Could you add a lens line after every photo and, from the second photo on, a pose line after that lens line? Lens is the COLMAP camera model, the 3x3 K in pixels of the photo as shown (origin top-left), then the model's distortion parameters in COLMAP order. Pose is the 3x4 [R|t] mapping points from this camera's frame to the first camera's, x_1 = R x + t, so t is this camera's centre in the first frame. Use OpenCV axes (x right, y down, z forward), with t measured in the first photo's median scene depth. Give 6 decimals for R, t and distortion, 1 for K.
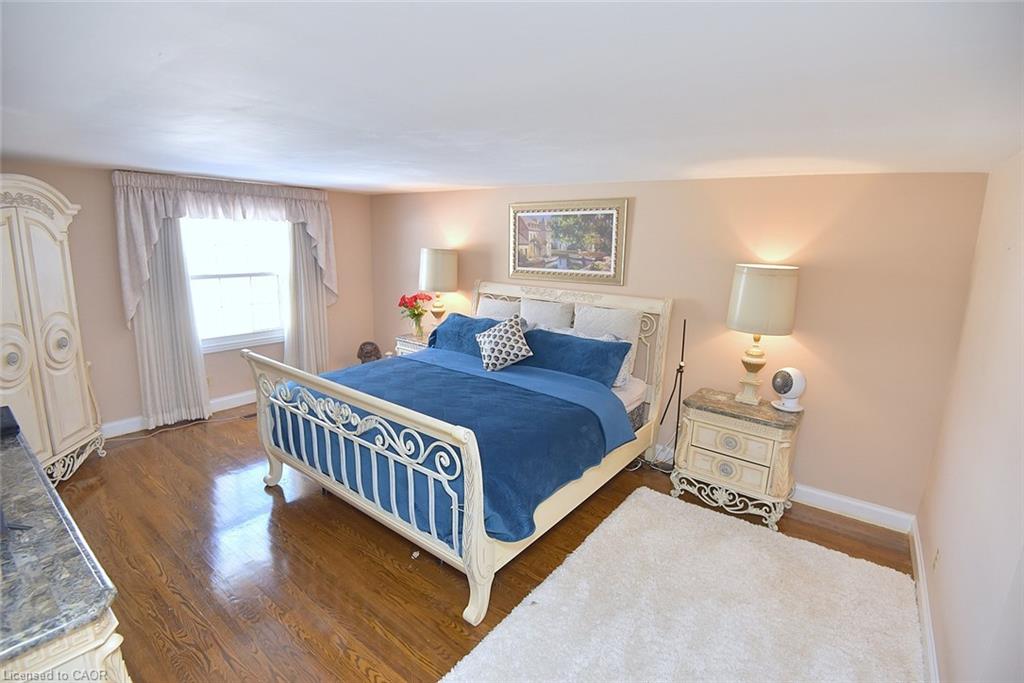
lens RADIAL K [[463.7, 0, 512.0], [0, 463.7, 341.5], [0, 0, 1]] dist [-0.002977, -0.032647]
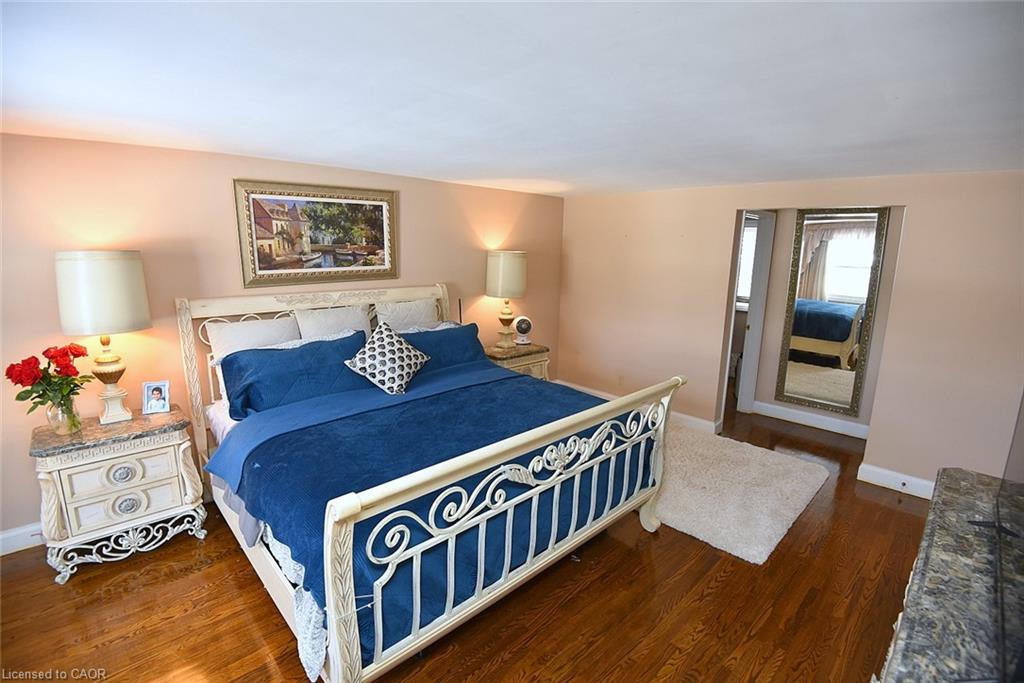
lens RADIAL K [[477.8, 0, 513.3], [0, 477.8, 331.6], [0, 0, 1]] dist [0.000895, -0.016348]
pose [[0.146918, -0.206483, 0.967357, -0.706224], [0.196058, 0.964645, 0.176128, -0.133288], [-0.969524, 0.163781, 0.182207, 0.551278]]
